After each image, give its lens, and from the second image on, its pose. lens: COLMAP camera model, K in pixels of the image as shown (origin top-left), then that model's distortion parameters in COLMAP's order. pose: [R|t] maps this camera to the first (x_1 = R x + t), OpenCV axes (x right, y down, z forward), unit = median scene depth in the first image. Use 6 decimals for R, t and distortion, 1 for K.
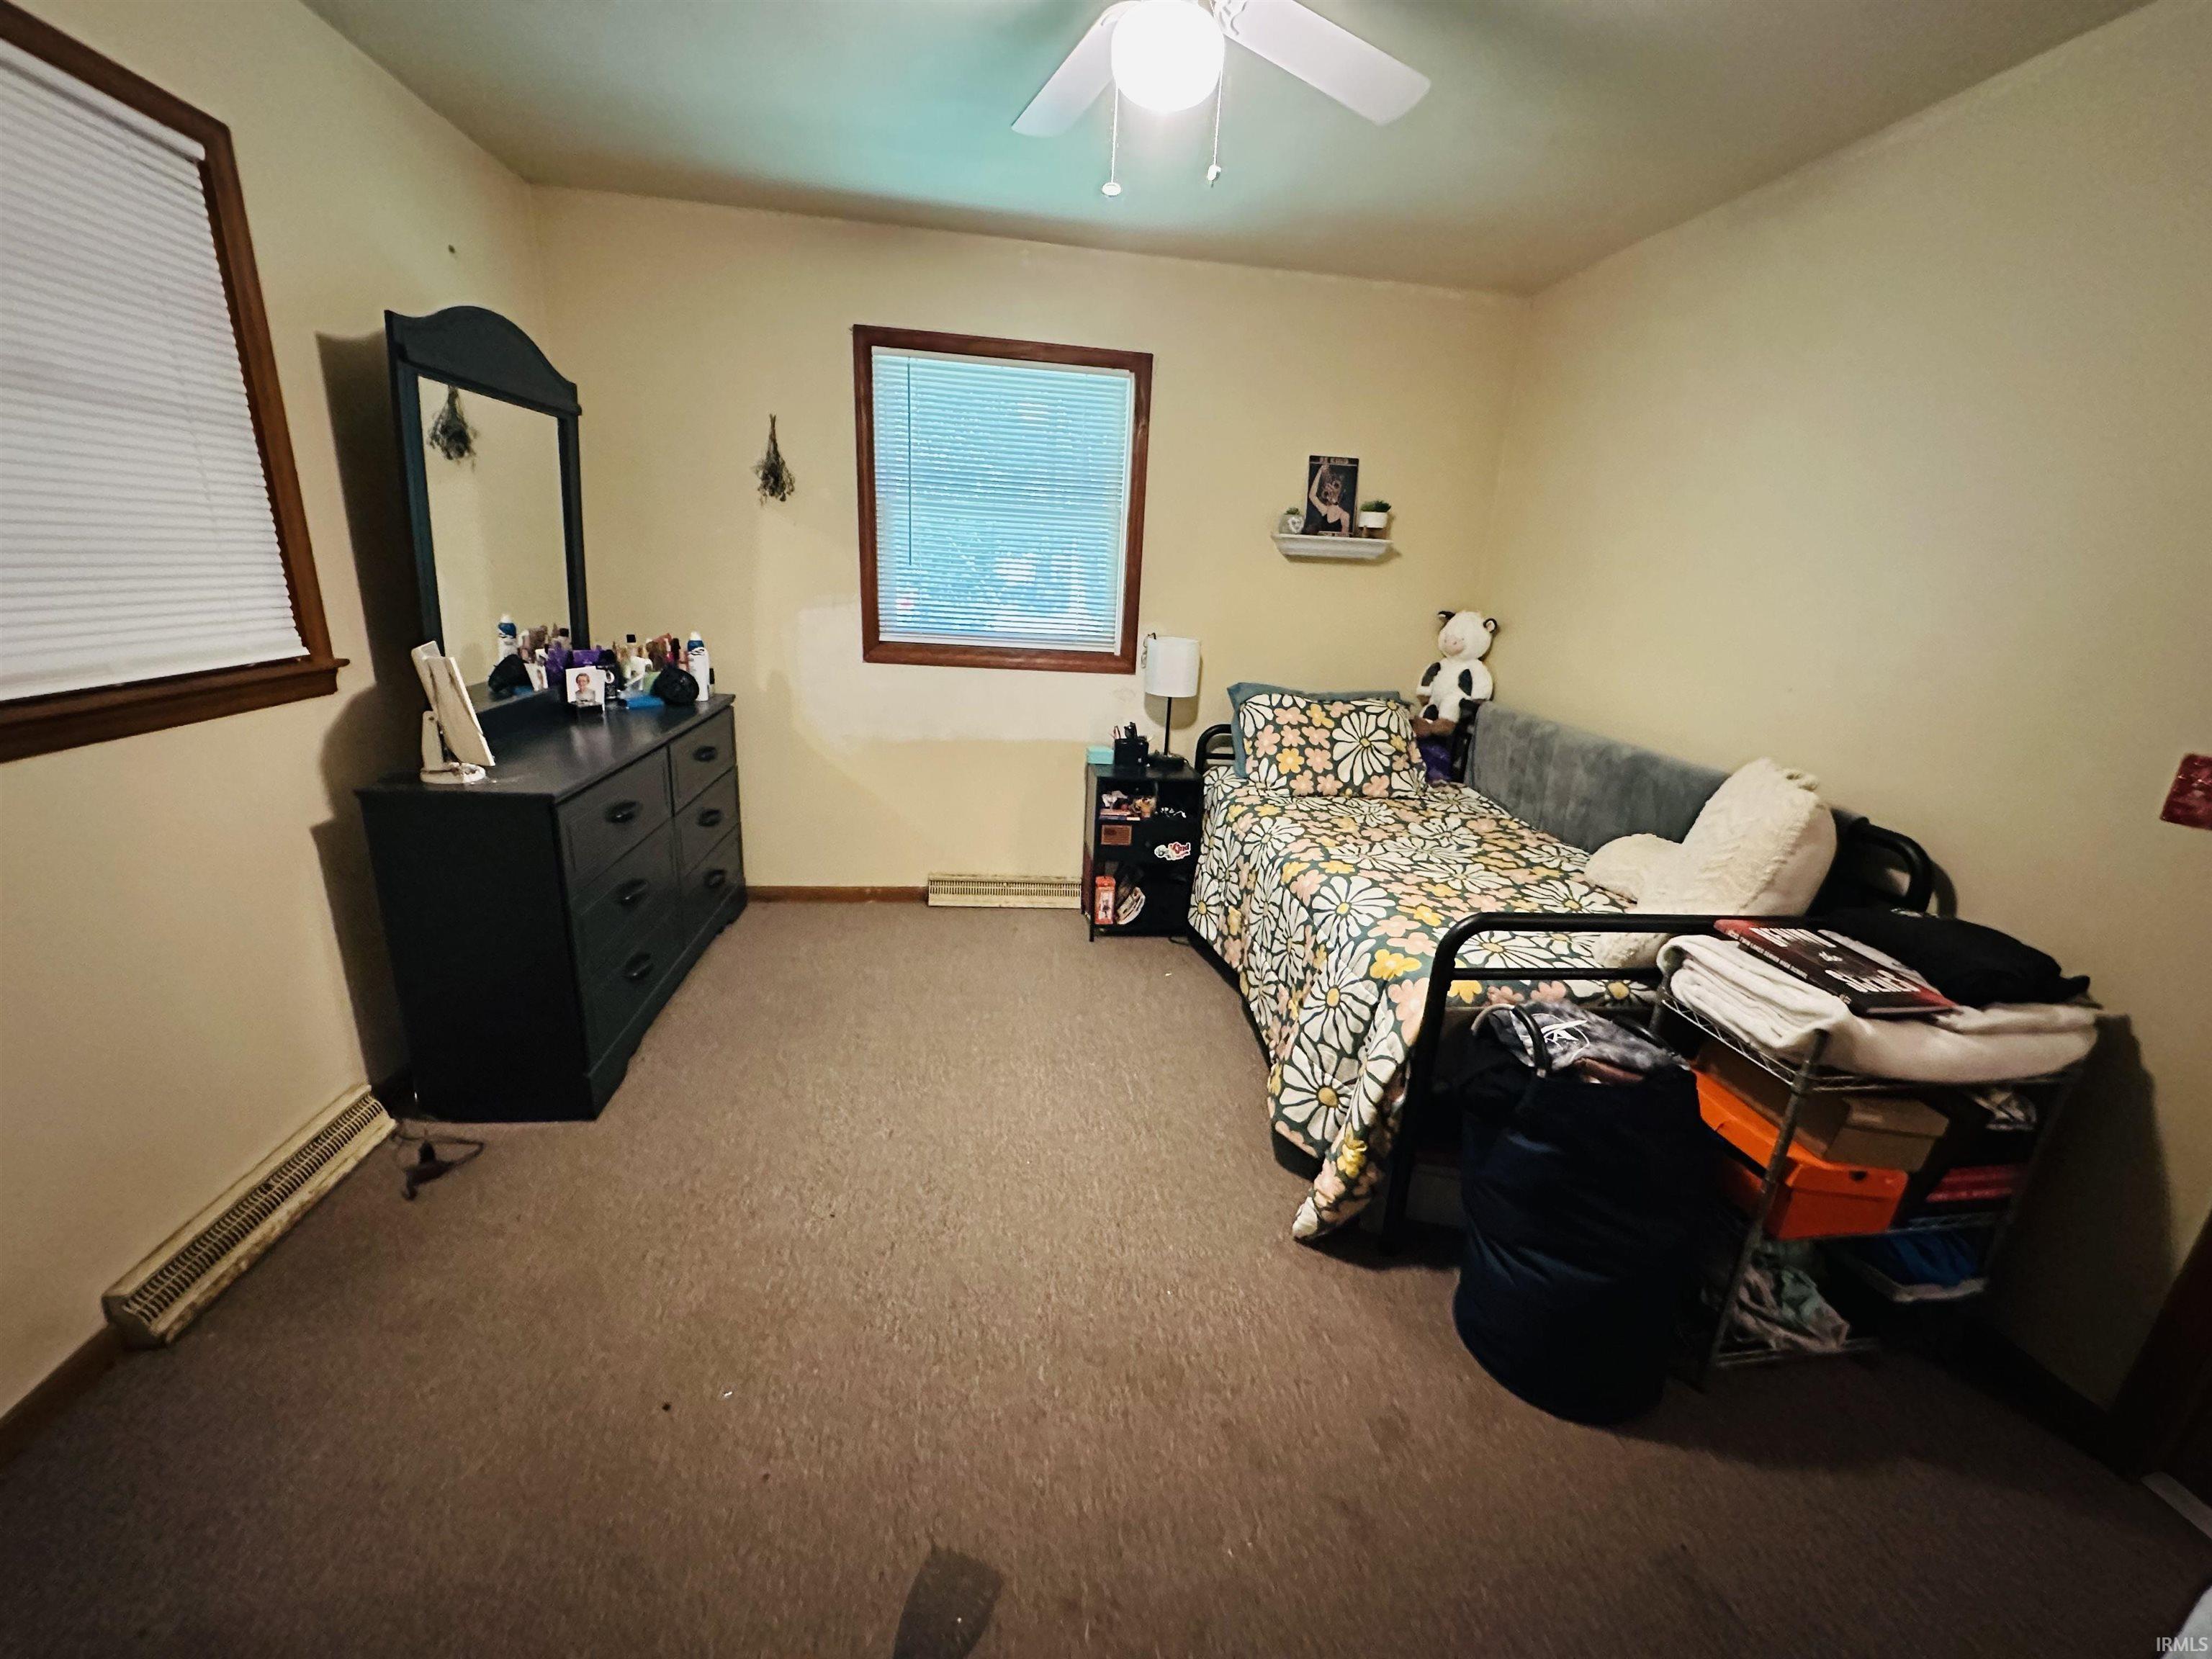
lens RADIAL K [[872.0, 0, 1113.4], [0, 872.0, 849.9], [0, 0, 1]] dist [-0.002687, -0.000481]
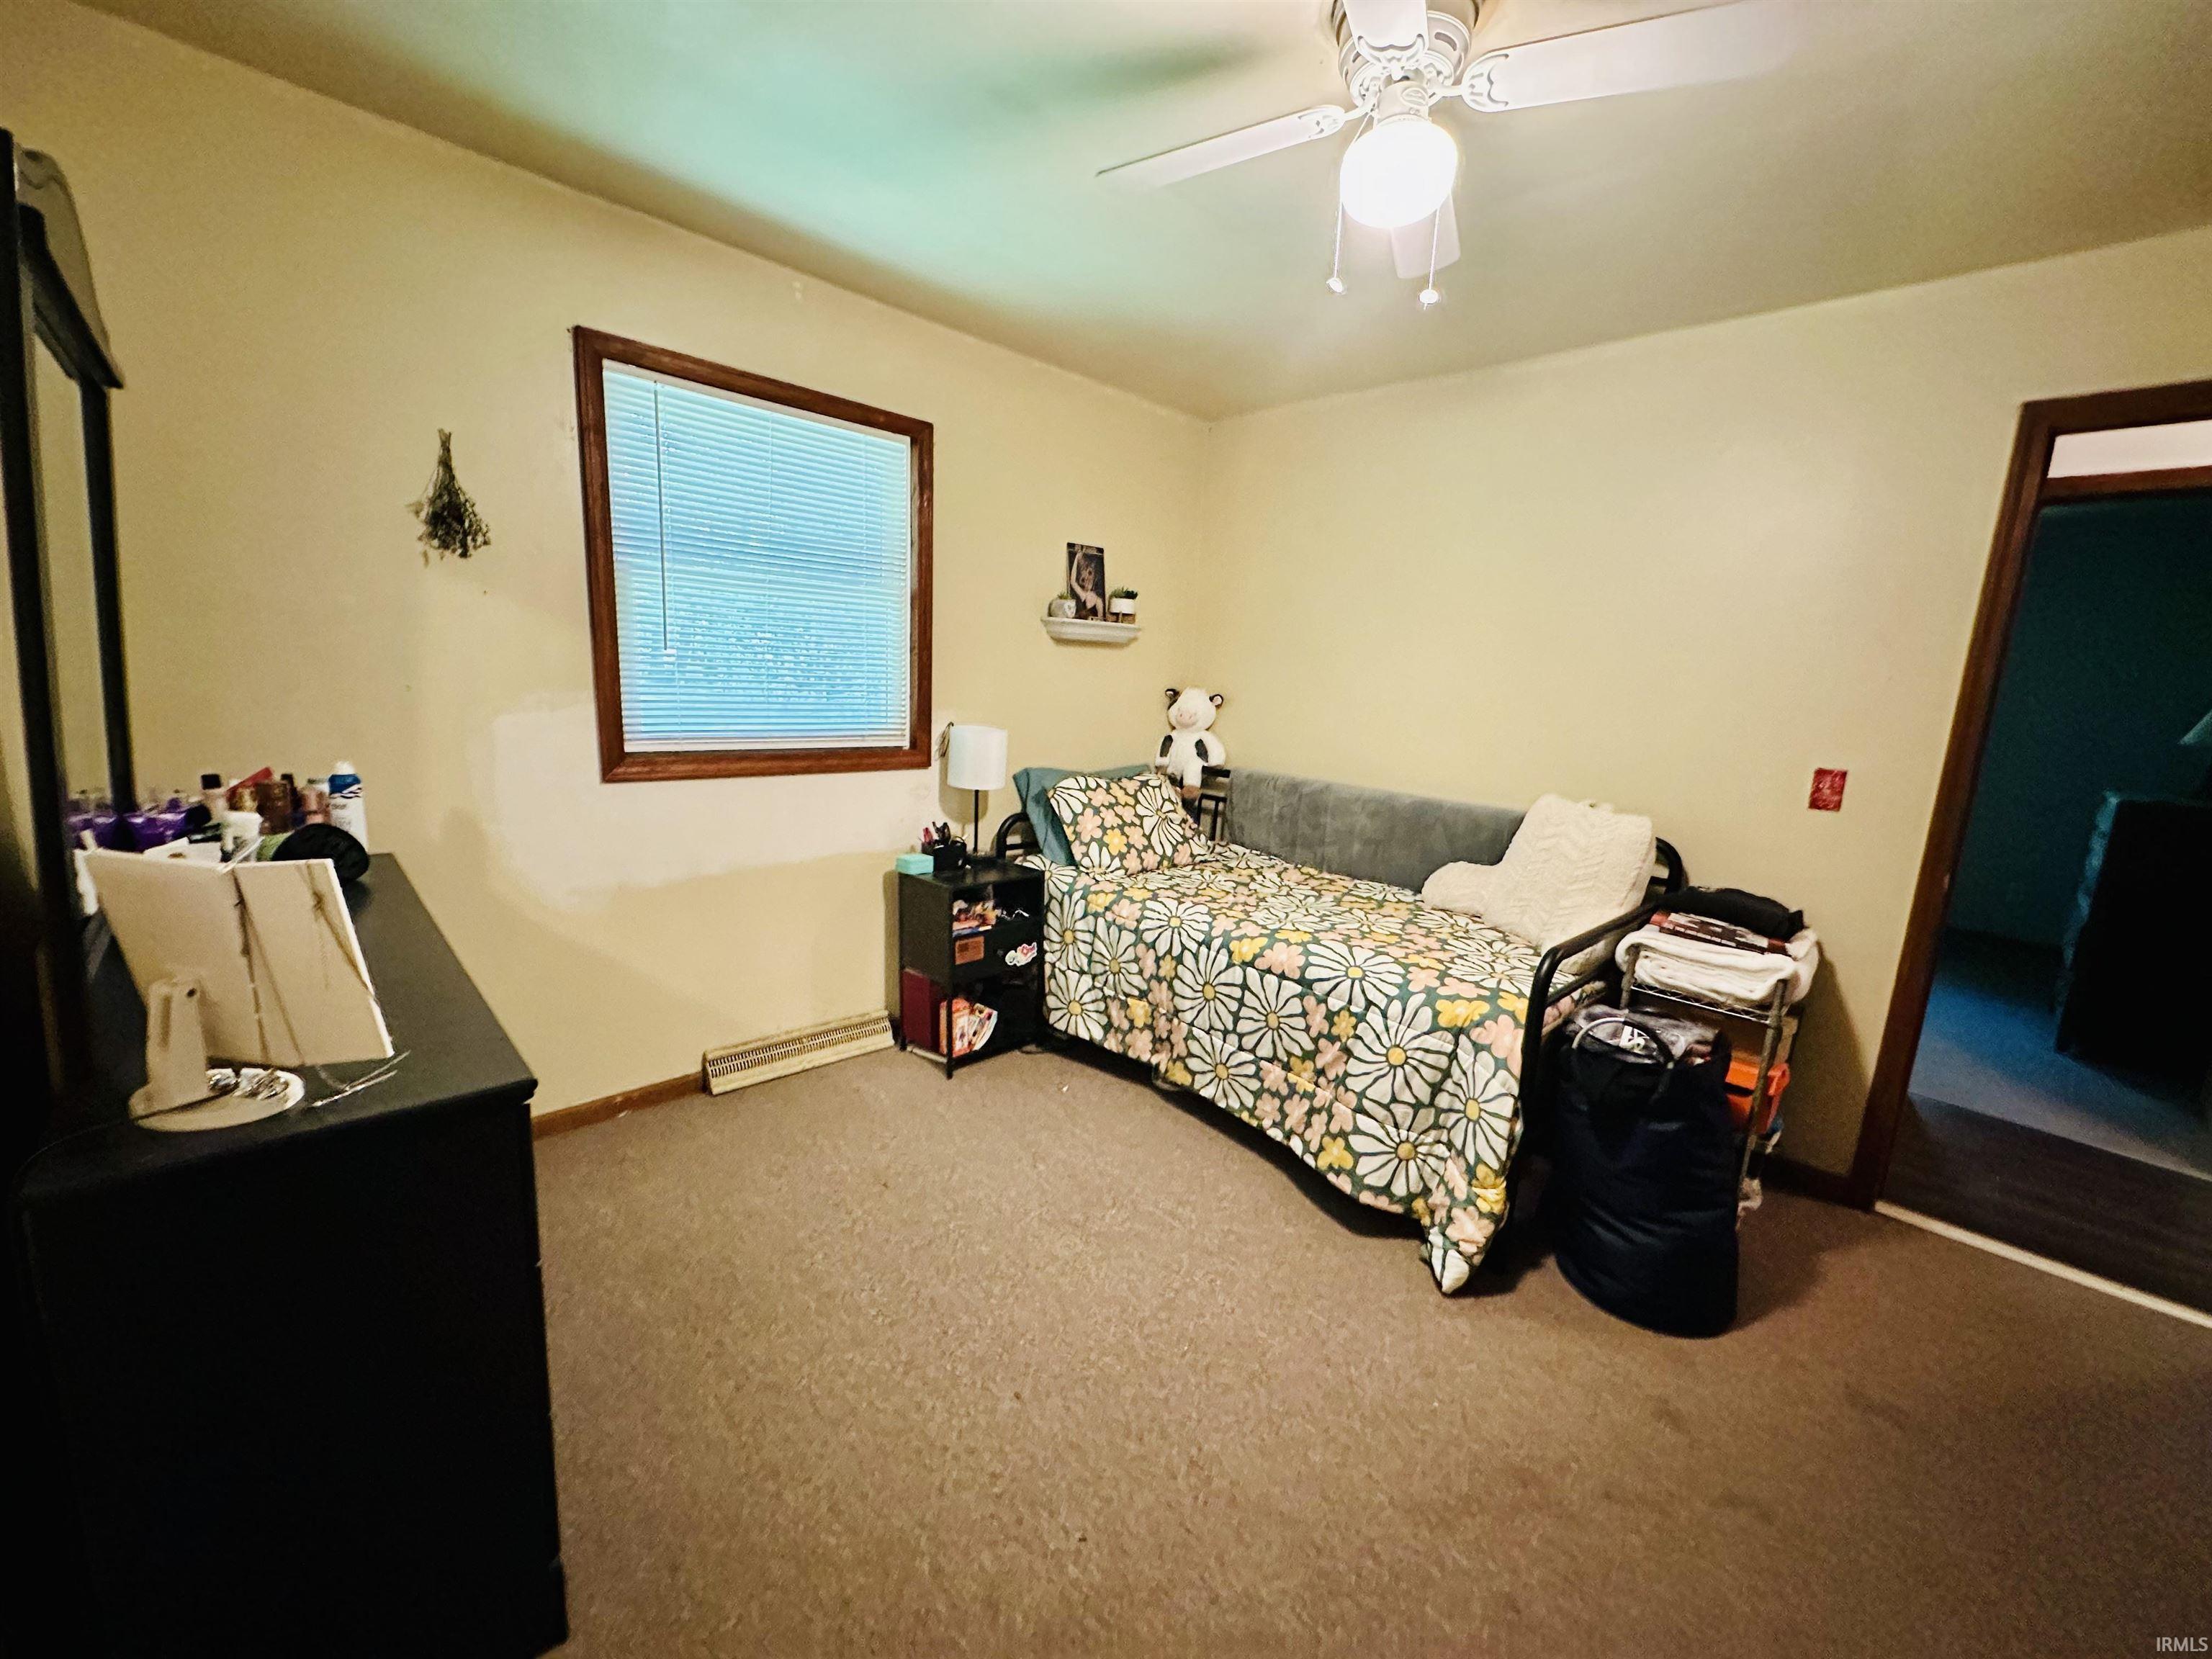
lens RADIAL K [[872.0, 0, 1113.4], [0, 872.0, 849.9], [0, 0, 1]] dist [-0.002687, -0.000481]
pose [[0.802499, -0.136314, 0.580874, -0.390143], [0.179285, 0.983653, -0.016855, -0.078382], [-0.569080, 0.117668, 0.813819, 0.196853]]
